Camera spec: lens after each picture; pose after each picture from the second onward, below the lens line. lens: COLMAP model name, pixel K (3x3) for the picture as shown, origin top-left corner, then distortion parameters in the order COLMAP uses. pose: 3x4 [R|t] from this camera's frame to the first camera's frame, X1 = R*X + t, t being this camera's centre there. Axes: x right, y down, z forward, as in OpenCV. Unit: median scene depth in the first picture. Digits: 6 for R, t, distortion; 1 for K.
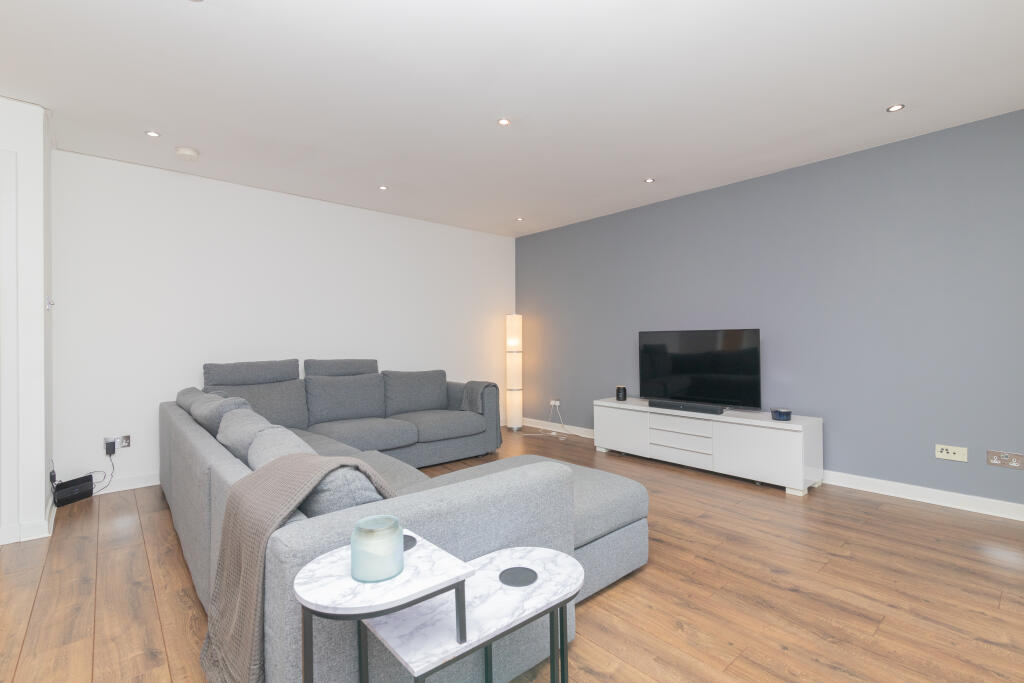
lens RADIAL K [[464.4, 0, 512.1], [0, 464.4, 341.8], [0, 0, 1]] dist [0.000103, 0.000010]
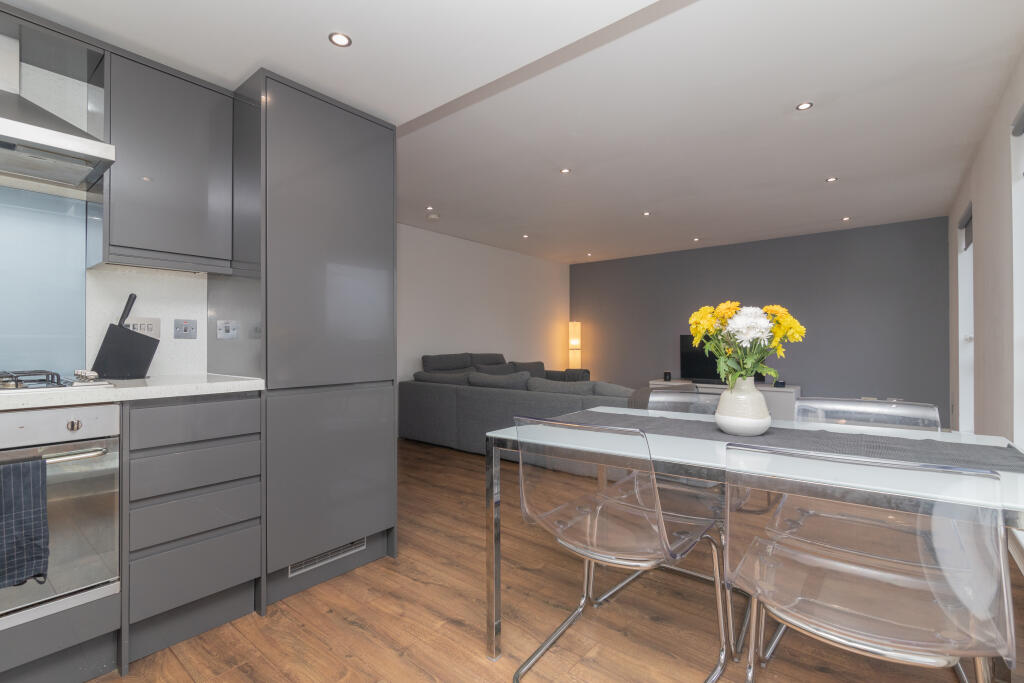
lens RADIAL K [[464.4, 0, 511.8], [0, 464.4, 342.4], [0, 0, 1]] dist [0.000103, 0.000010]
pose [[0.983877, 0.005246, 0.178772, -0.525113], [-0.005310, 0.999986, -0.000119, 0.003503], [-0.178770, -0.000832, 0.983891, -0.388473]]
